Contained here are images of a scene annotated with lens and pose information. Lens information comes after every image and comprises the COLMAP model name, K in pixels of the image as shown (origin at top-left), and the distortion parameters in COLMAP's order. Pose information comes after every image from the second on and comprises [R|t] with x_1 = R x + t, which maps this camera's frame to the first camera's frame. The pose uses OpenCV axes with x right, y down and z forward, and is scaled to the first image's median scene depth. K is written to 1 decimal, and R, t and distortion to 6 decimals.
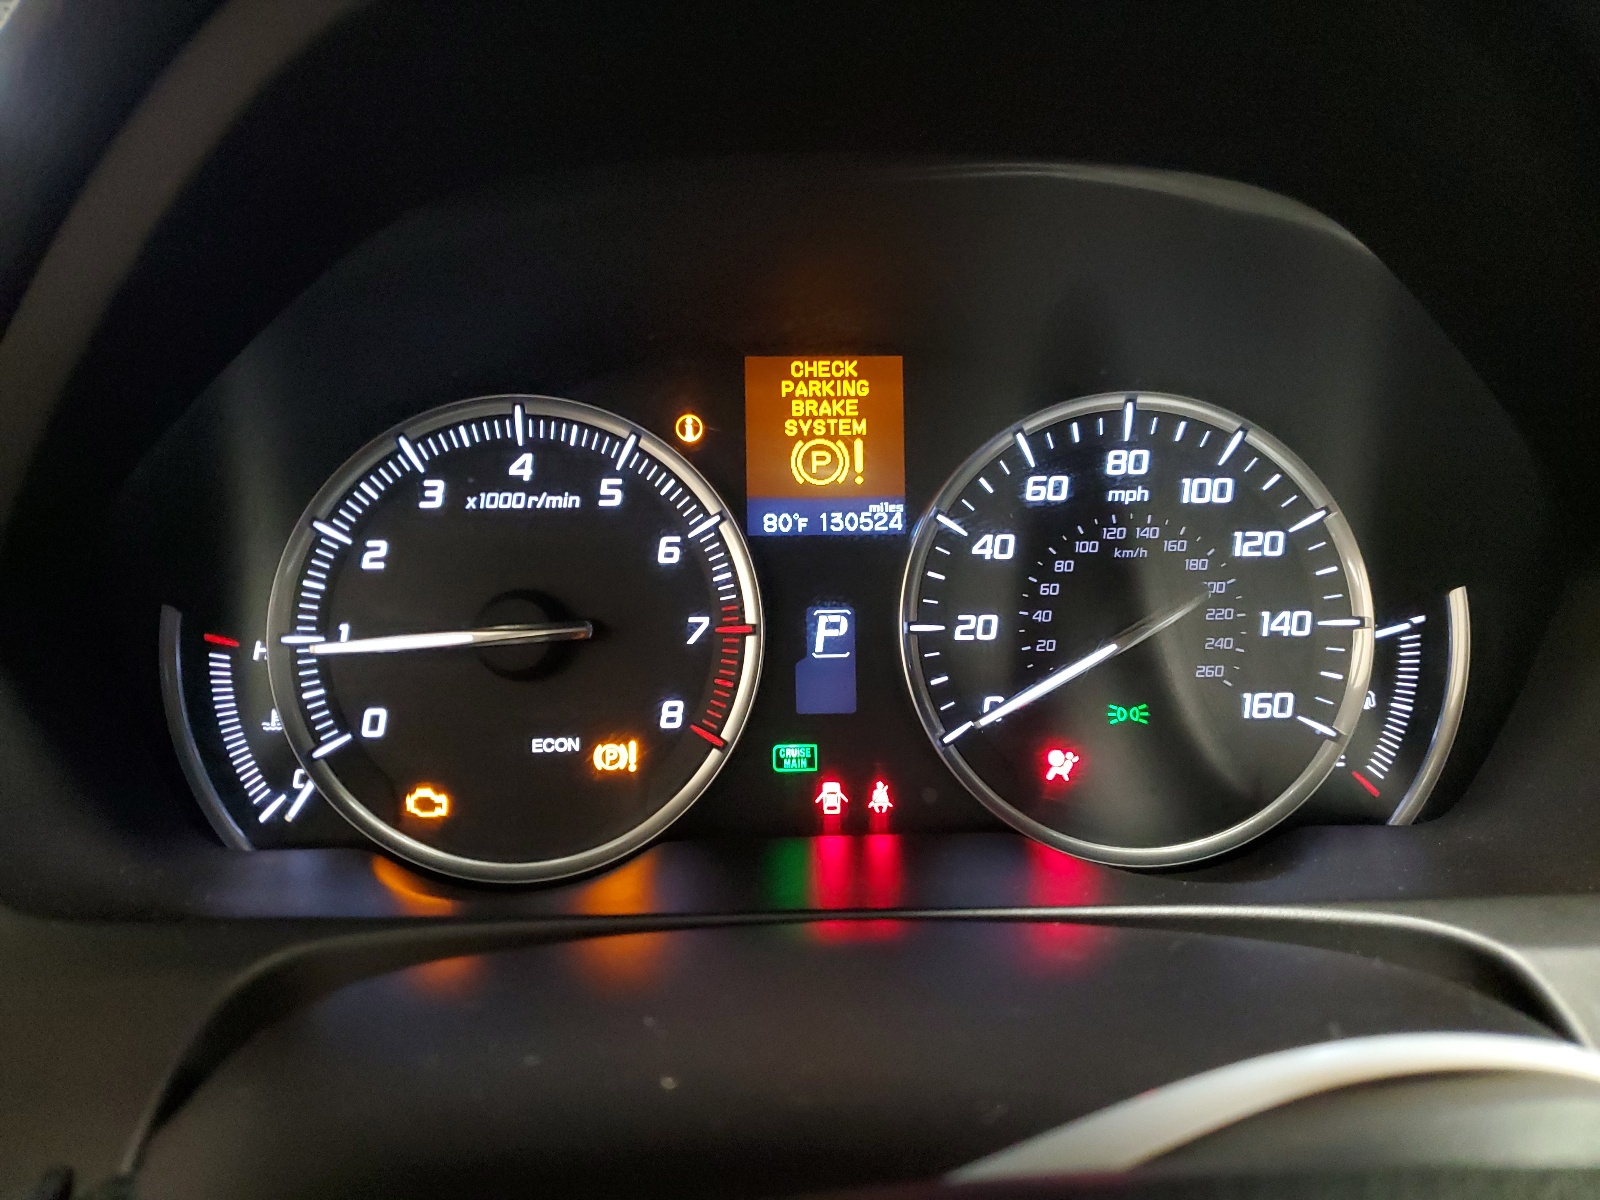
lens RADIAL K [[1233.3, 0, 796.0], [0, 1233.3, 599.4], [0, 0, 1]] dist [0.016506, 0.005648]
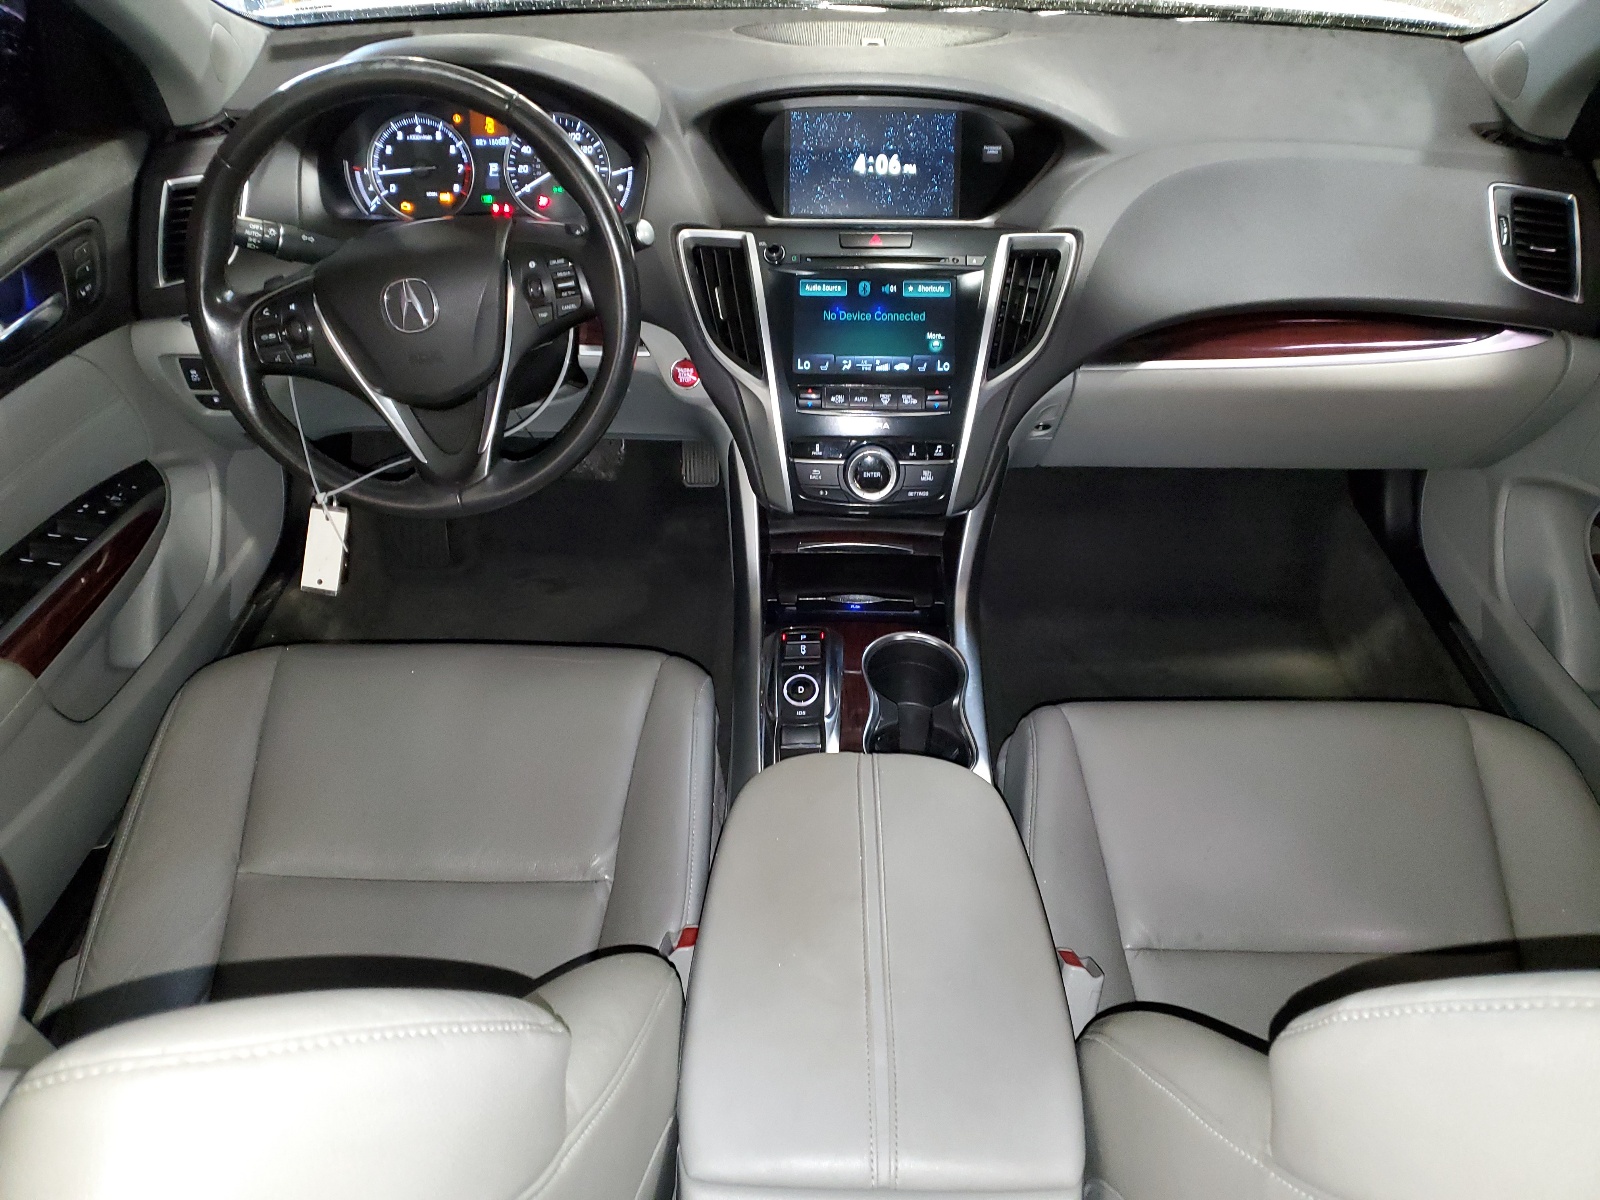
lens RADIAL K [[1233.3, 0, 802.4], [0, 1233.3, 596.3], [0, 0, 1]] dist [0.016506, 0.005648]
pose [[0.998513, 0.030451, -0.045208, 1.427950], [-0.010142, 0.918706, 0.394813, -0.339752], [0.053555, -0.393768, 0.917649, -3.729595]]
